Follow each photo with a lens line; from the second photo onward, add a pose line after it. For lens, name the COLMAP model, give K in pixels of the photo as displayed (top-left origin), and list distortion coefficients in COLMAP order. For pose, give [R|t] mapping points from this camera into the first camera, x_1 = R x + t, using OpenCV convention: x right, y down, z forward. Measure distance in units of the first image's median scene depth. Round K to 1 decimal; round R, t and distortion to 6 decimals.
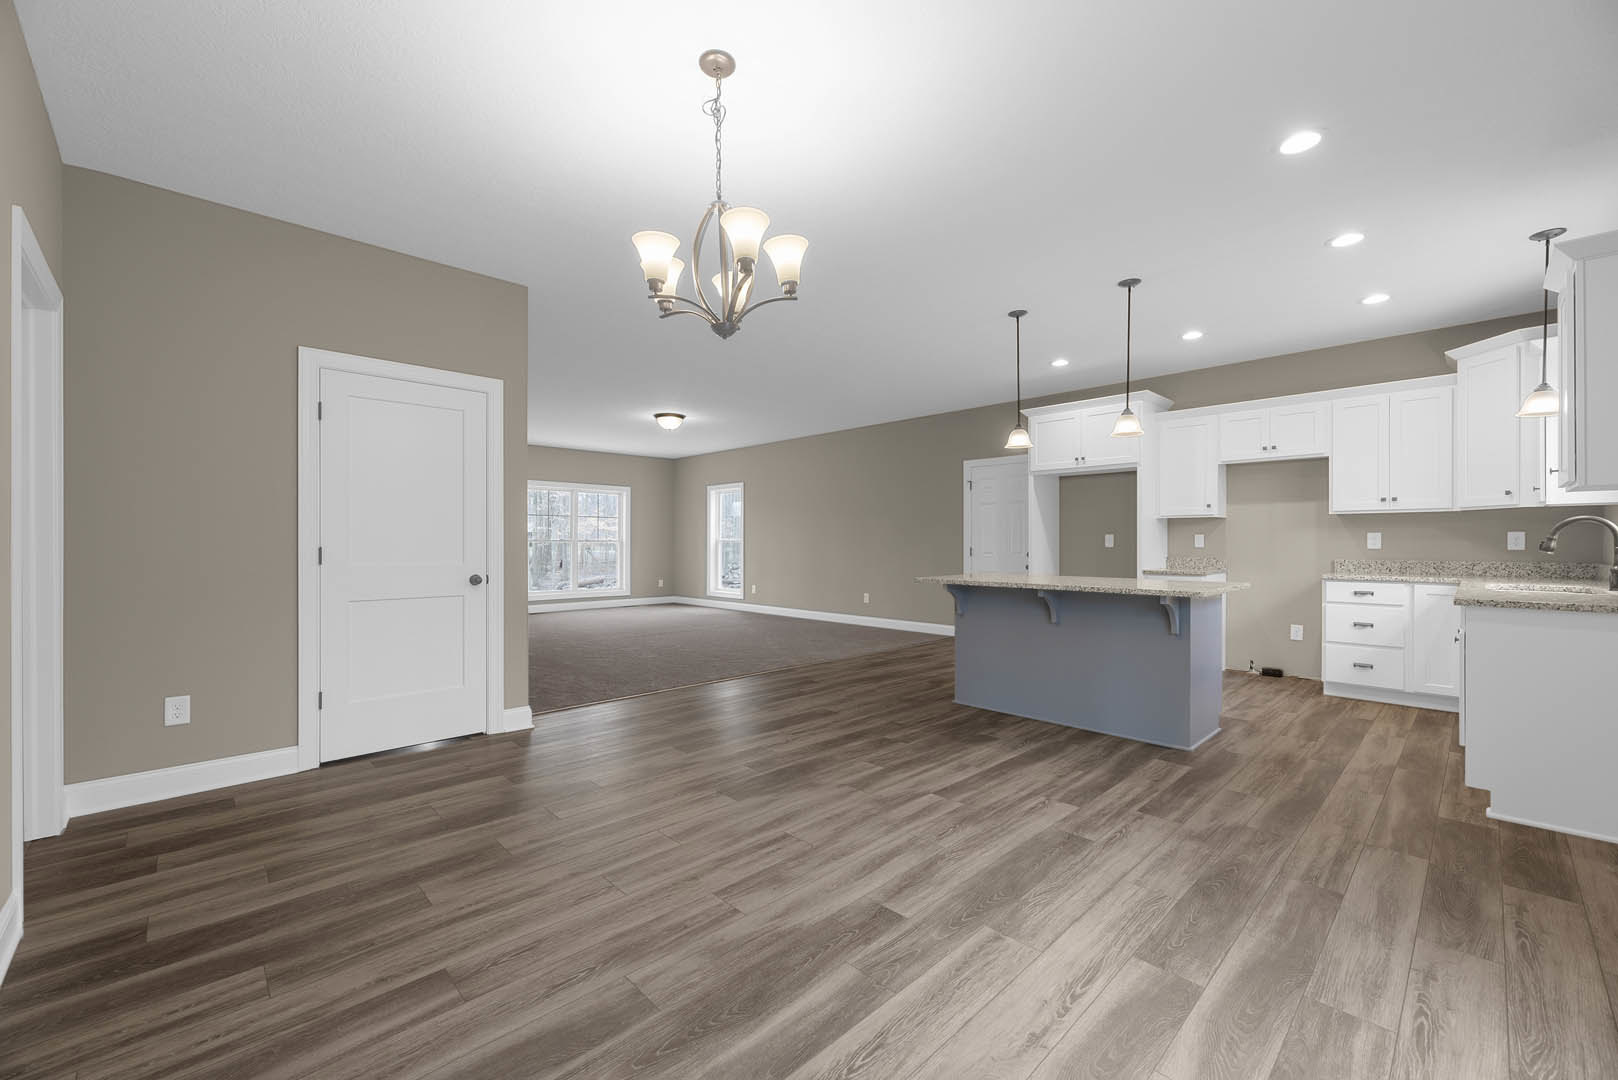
lens RADIAL K [[653.3, 0, 803.8], [0, 653.3, 539.2], [0, 0, 1]] dist [-0.002476, -0.000091]
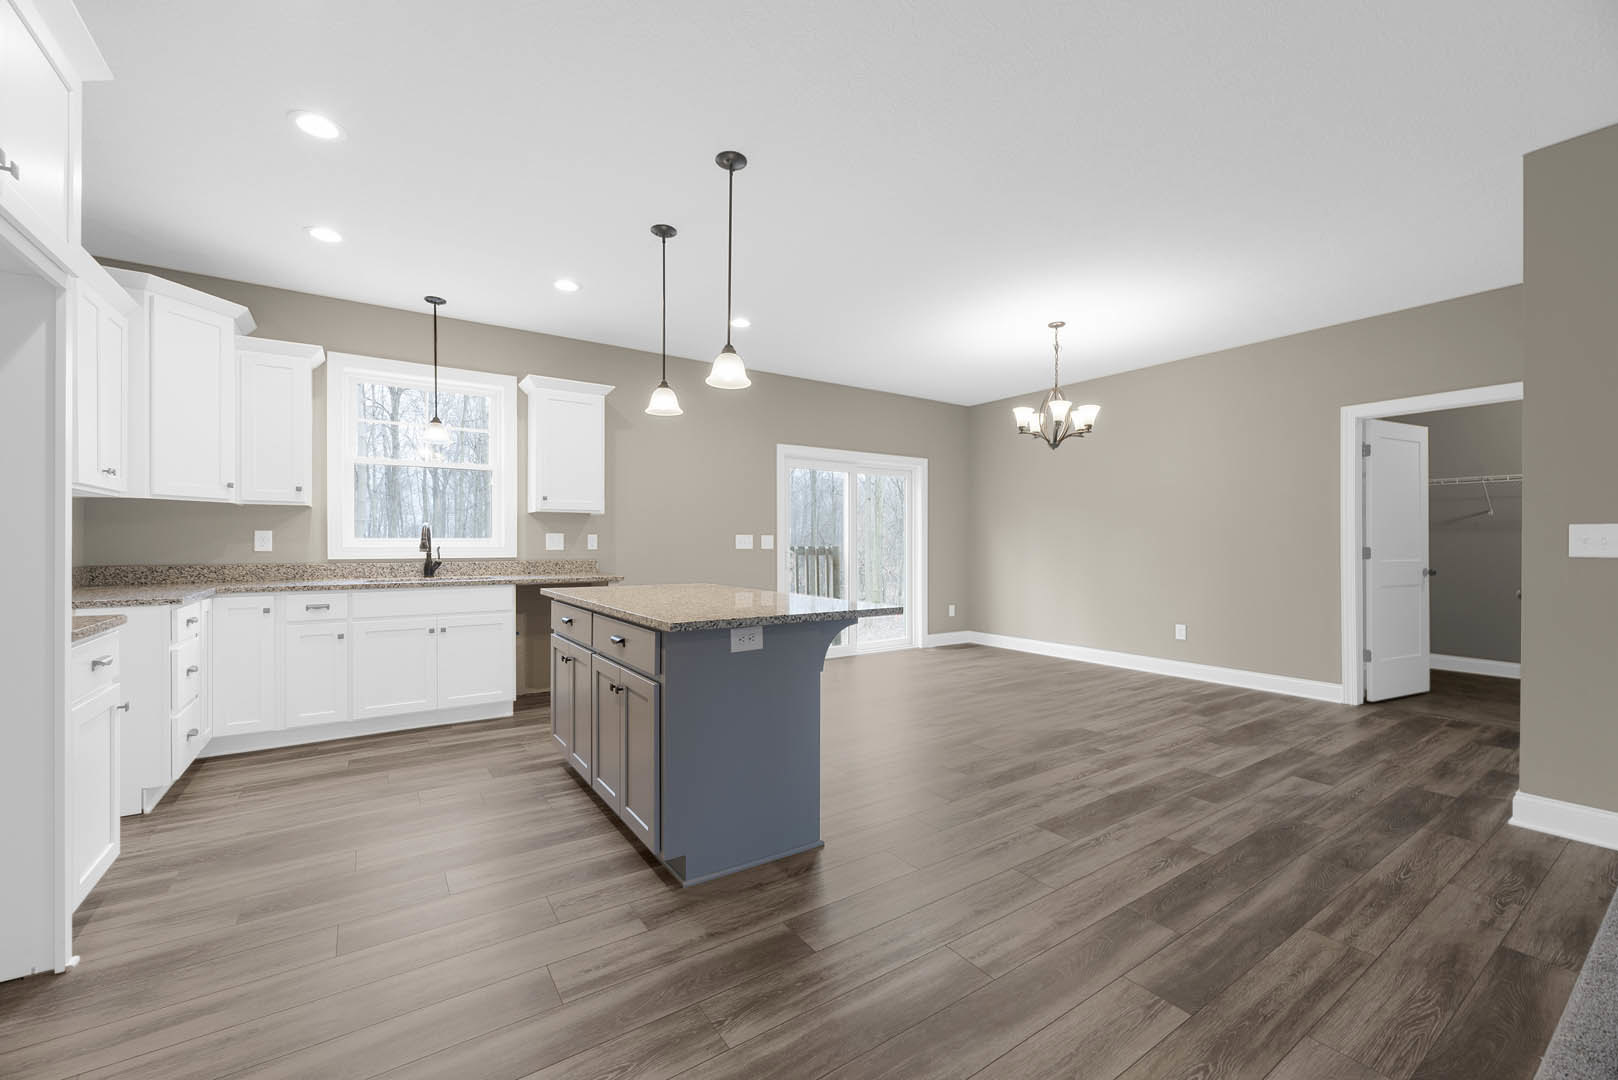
lens RADIAL K [[653.3, 0, 806.7], [0, 653.3, 539.6], [0, 0, 1]] dist [-0.002476, -0.000091]
pose [[-0.986624, -0.000689, 0.163013, 0.217232], [-0.002297, 0.999951, -0.009674, 0.009805], [-0.162999, -0.009919, -0.986576, 2.129347]]
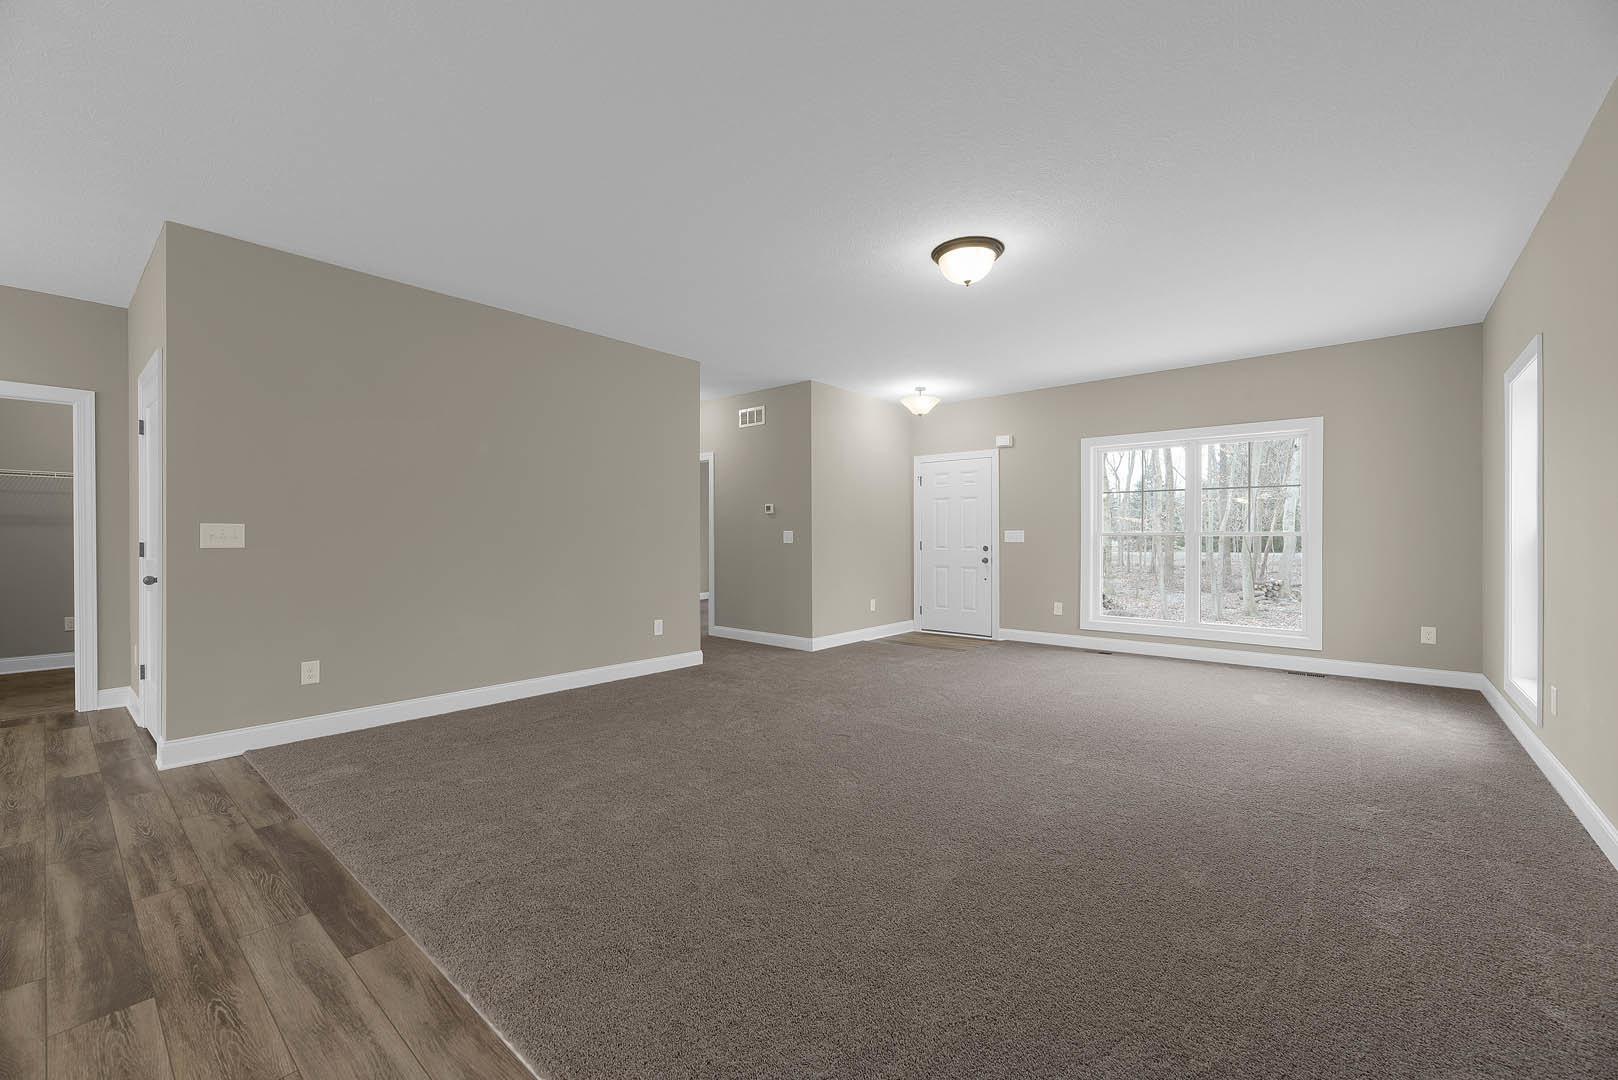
lens RADIAL K [[653.3, 0, 802.4], [0, 653.3, 541.2], [0, 0, 1]] dist [-0.002476, -0.000091]
pose [[0.102419, 0.005024, -0.994729, 0.546840], [0.006799, 0.999960, 0.005750, 0.010413], [0.994718, -0.007352, 0.102381, 2.047332]]
